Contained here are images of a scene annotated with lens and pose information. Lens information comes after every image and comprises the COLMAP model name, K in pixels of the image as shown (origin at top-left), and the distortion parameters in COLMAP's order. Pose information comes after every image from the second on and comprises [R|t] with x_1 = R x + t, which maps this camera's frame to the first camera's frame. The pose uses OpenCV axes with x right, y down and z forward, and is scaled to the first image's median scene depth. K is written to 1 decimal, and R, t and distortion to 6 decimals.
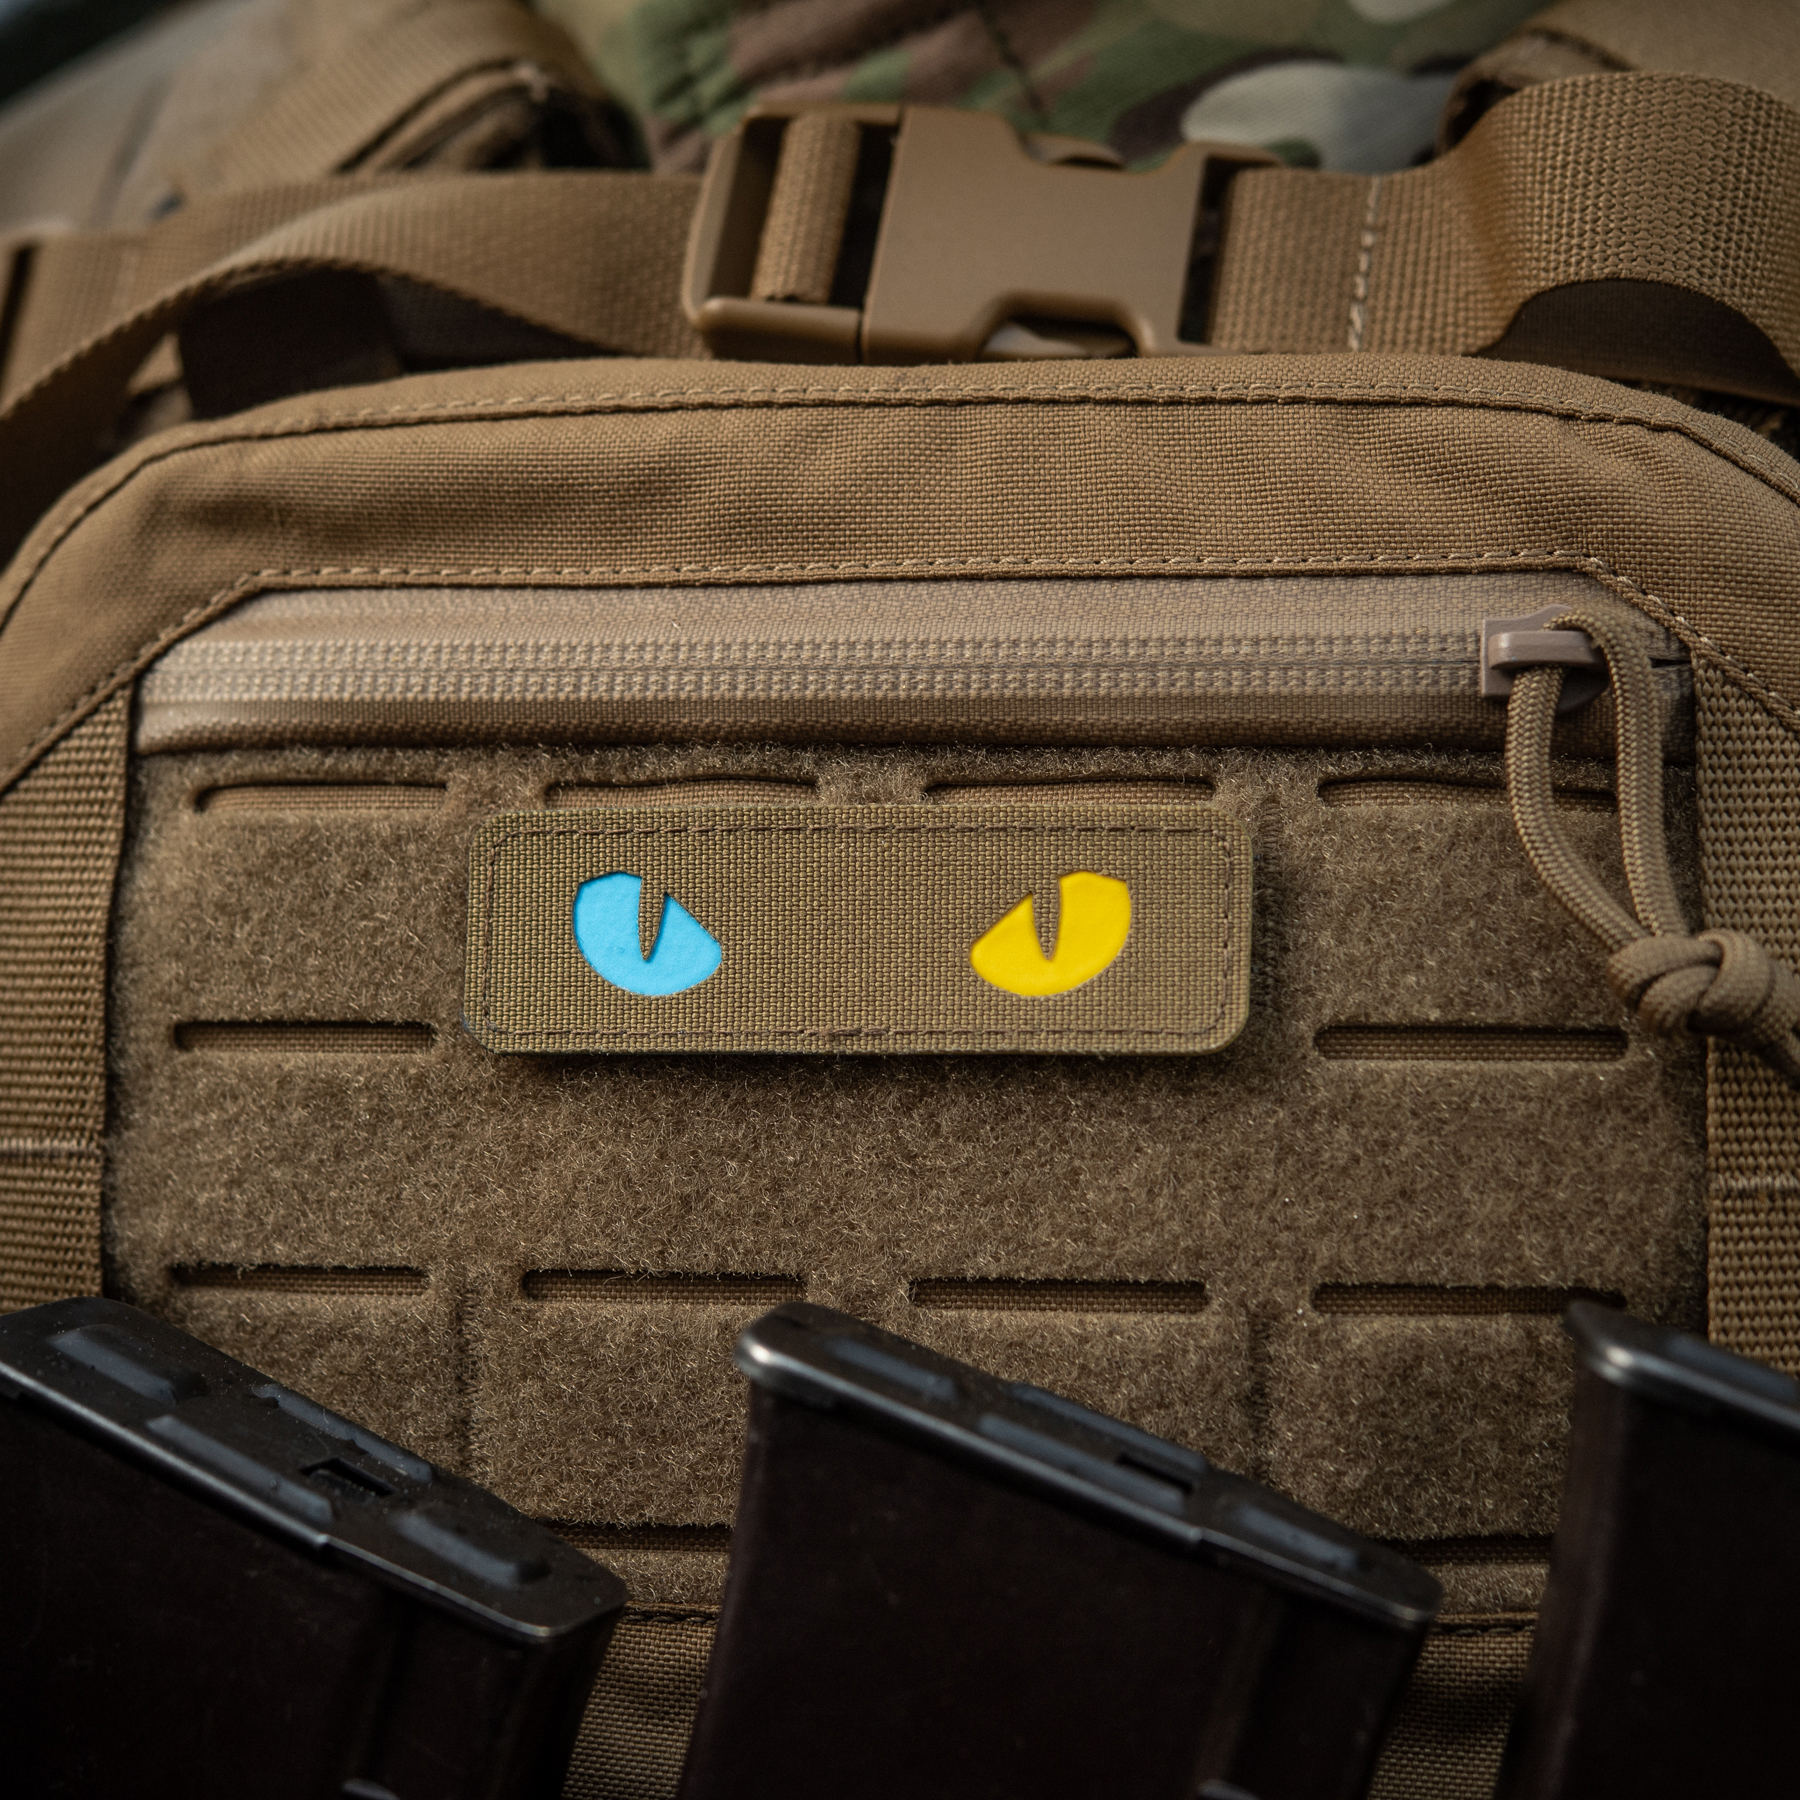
lens RADIAL K [[4761.0, 0, 811.8], [0, 4761.0, 902.1], [0, 0, 1]] dist [-0.070321, 0.763662]
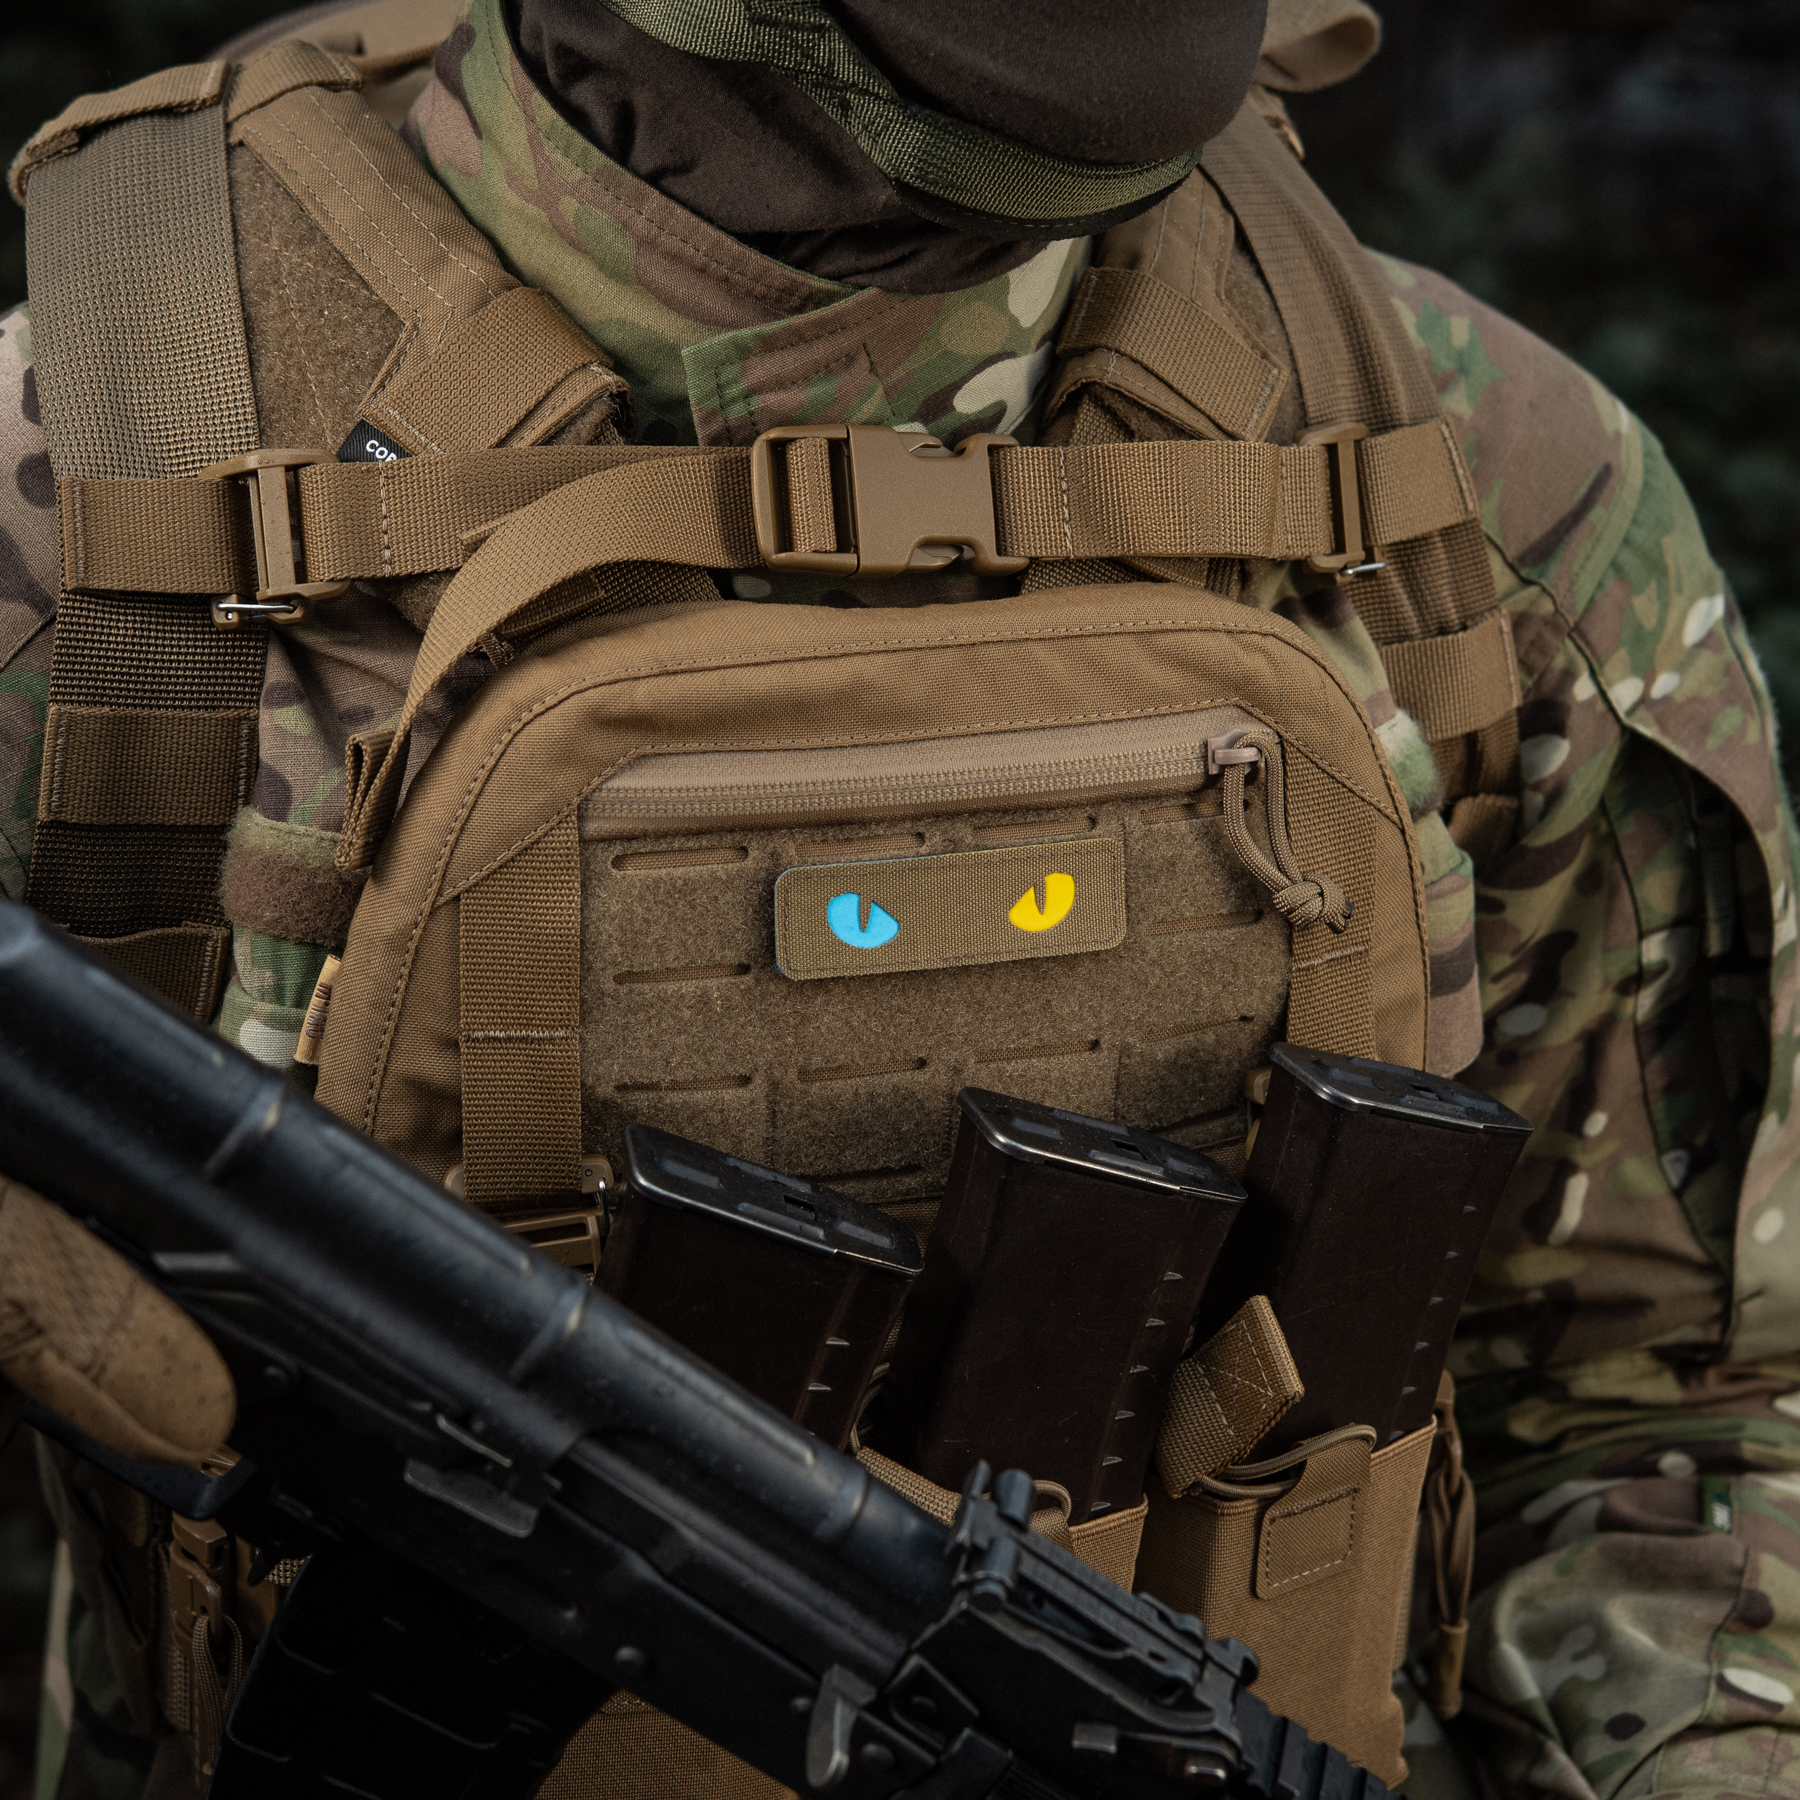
lens RADIAL K [[4761.0, 0, 811.8], [0, 4761.0, 902.1], [0, 0, 1]] dist [-0.070321, 0.763662]
pose [[0.836191, -0.172967, 0.520448, -1.159986], [-0.034279, 0.930626, 0.364362, -0.774935], [-0.547365, -0.322517, 0.772253, -0.629346]]
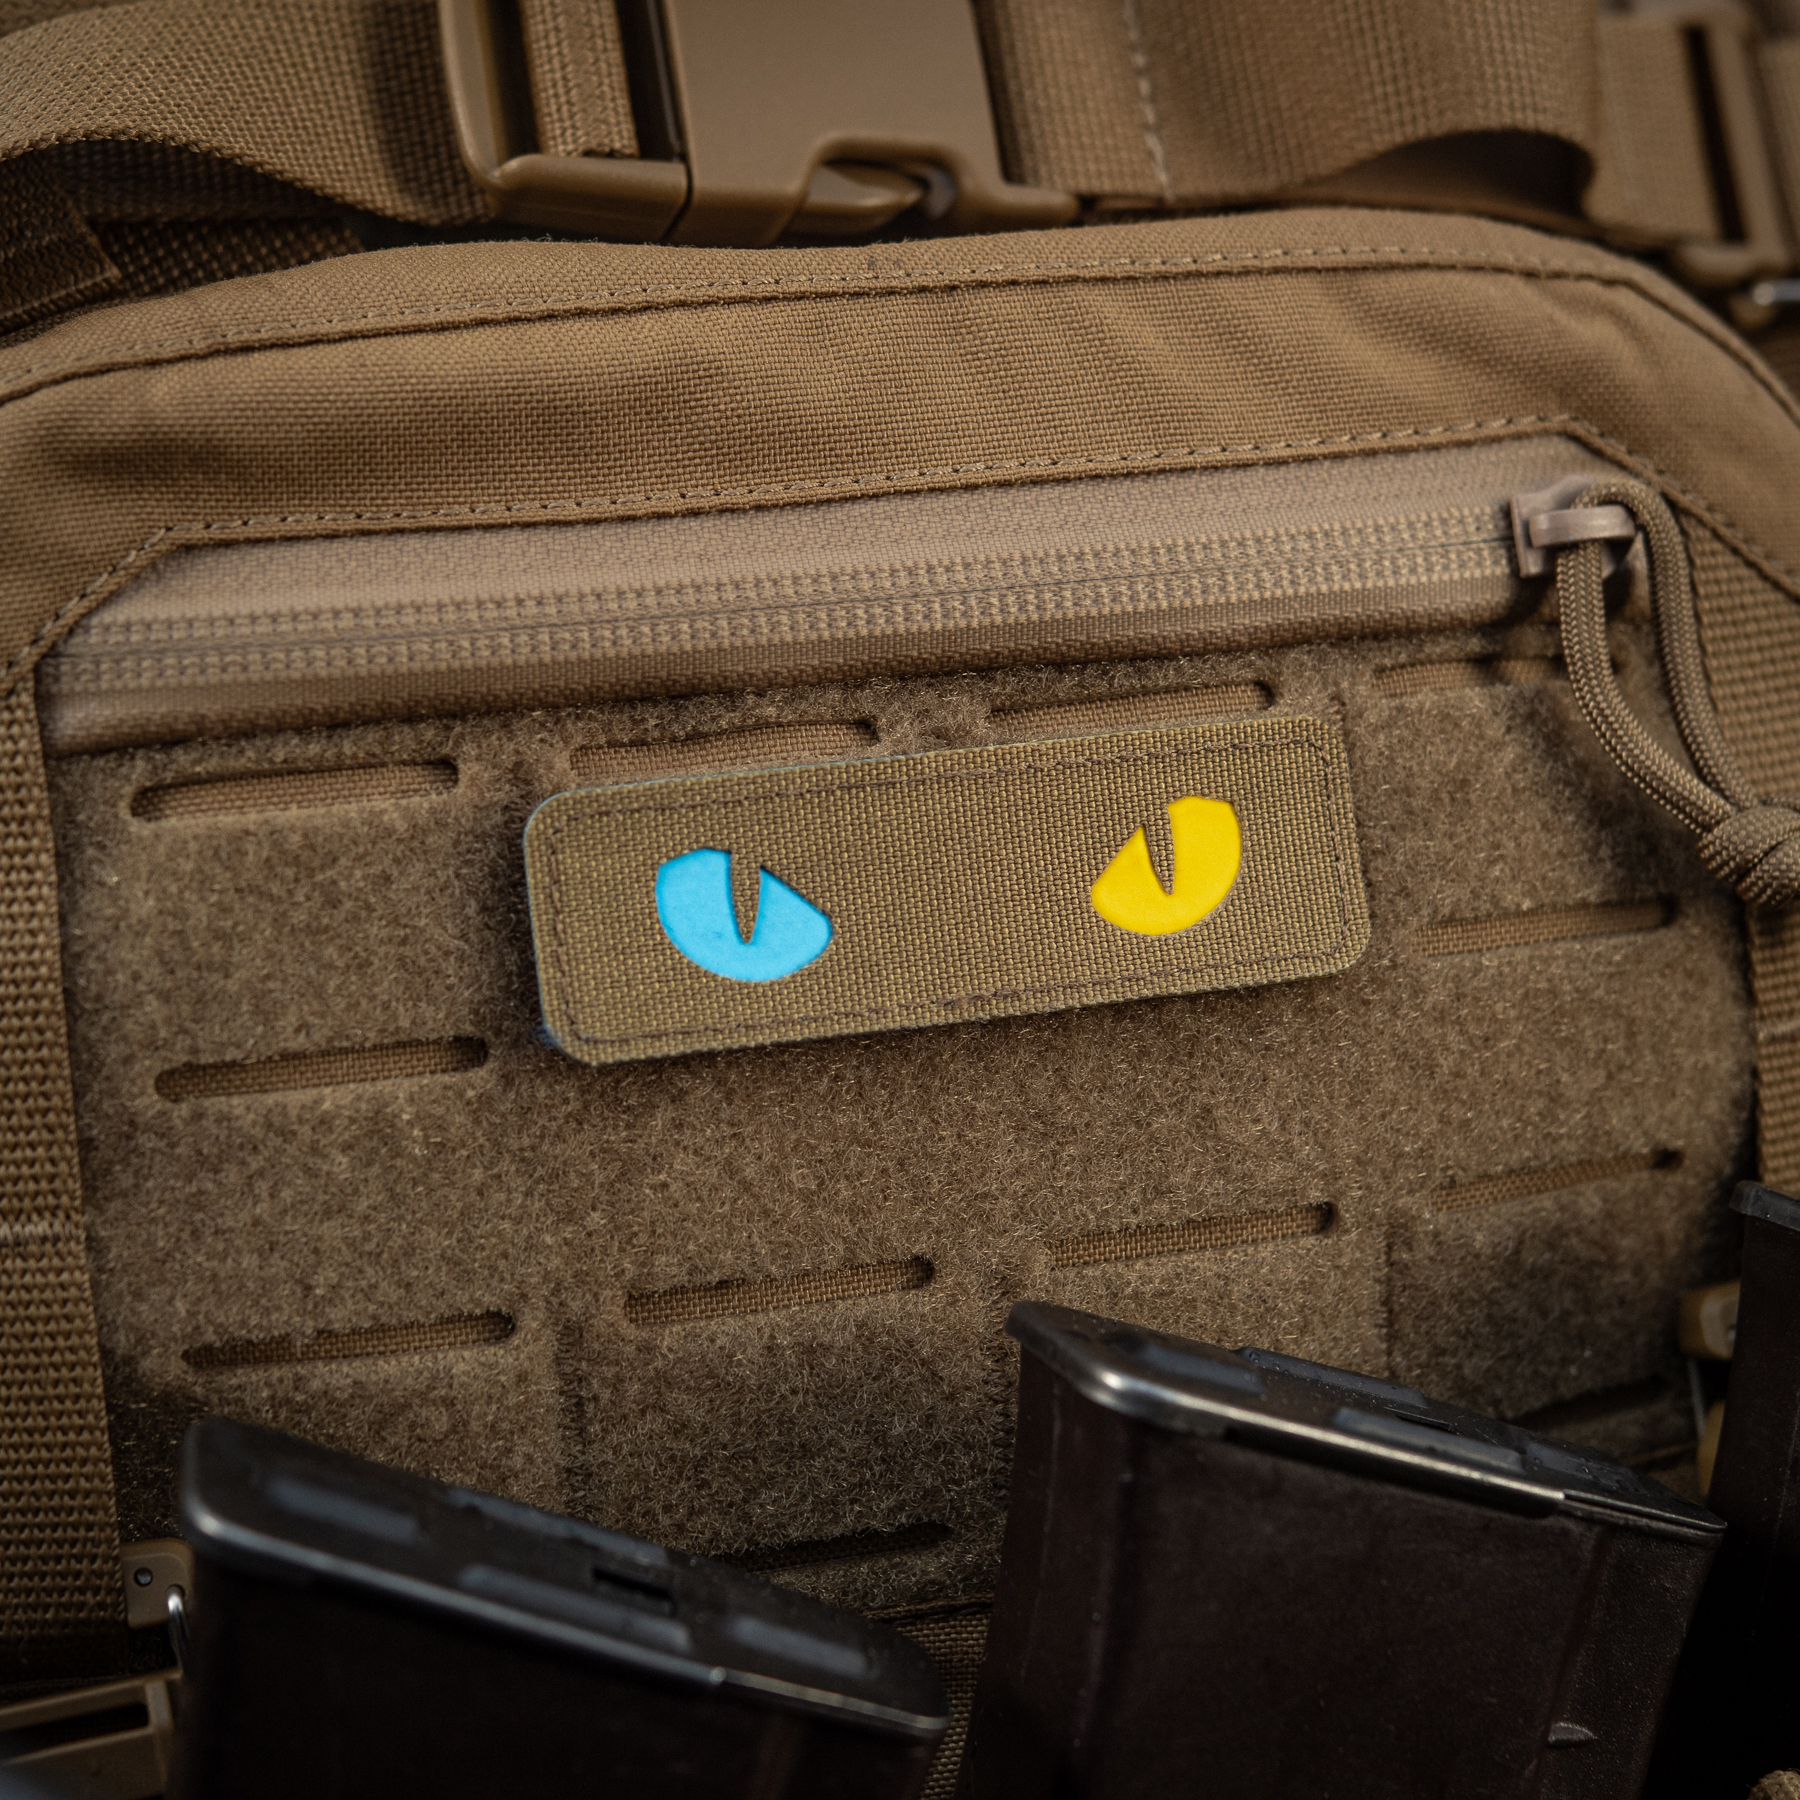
lens RADIAL K [[4761.0, 0, 811.8], [0, 4761.0, 902.1], [0, 0, 1]] dist [-0.070321, 0.763662]
pose [[0.849369, -0.131060, 0.511268, -0.484289], [0.061119, 0.986586, 0.151368, -0.131007], [-0.524248, -0.097320, 0.845986, 0.229969]]
